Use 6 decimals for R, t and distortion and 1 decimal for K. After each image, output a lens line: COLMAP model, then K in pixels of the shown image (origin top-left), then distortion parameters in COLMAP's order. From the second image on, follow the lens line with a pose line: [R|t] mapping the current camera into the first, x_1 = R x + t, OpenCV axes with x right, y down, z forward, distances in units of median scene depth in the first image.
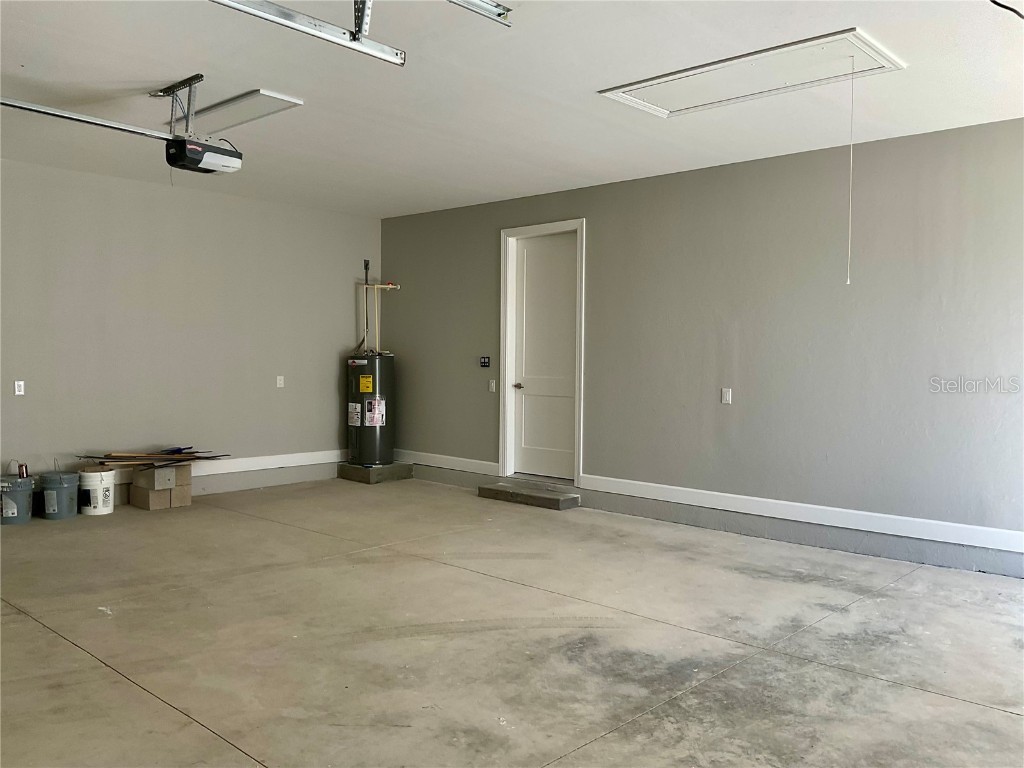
lens RADIAL K [[858.4, 0, 512.0], [0, 858.4, 384.0], [0, 0, 1]] dist [-0.006147, -0.004148]
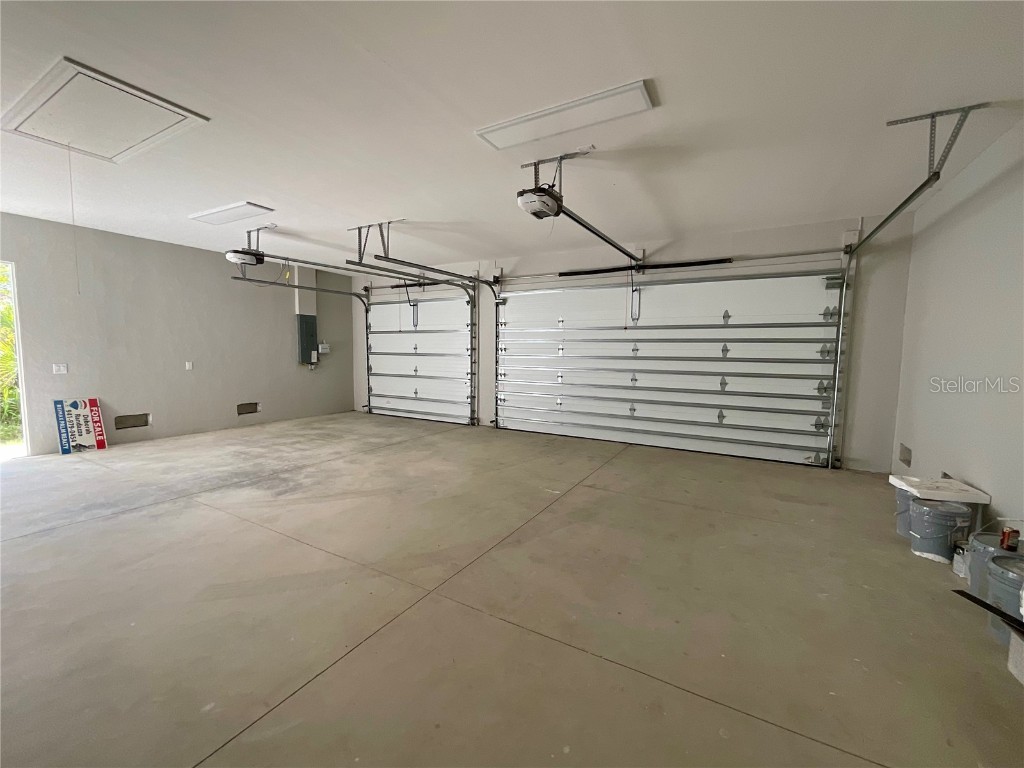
lens RADIAL K [[433.4, 0, 515.3], [0, 433.4, 387.0], [0, 0, 1]] dist [-0.001377, 0.000344]
pose [[-0.975332, -0.005062, -0.220684, -0.224162], [-0.030335, 0.993326, 0.111281, -0.069263], [0.218648, 0.115231, -0.968976, 2.172262]]
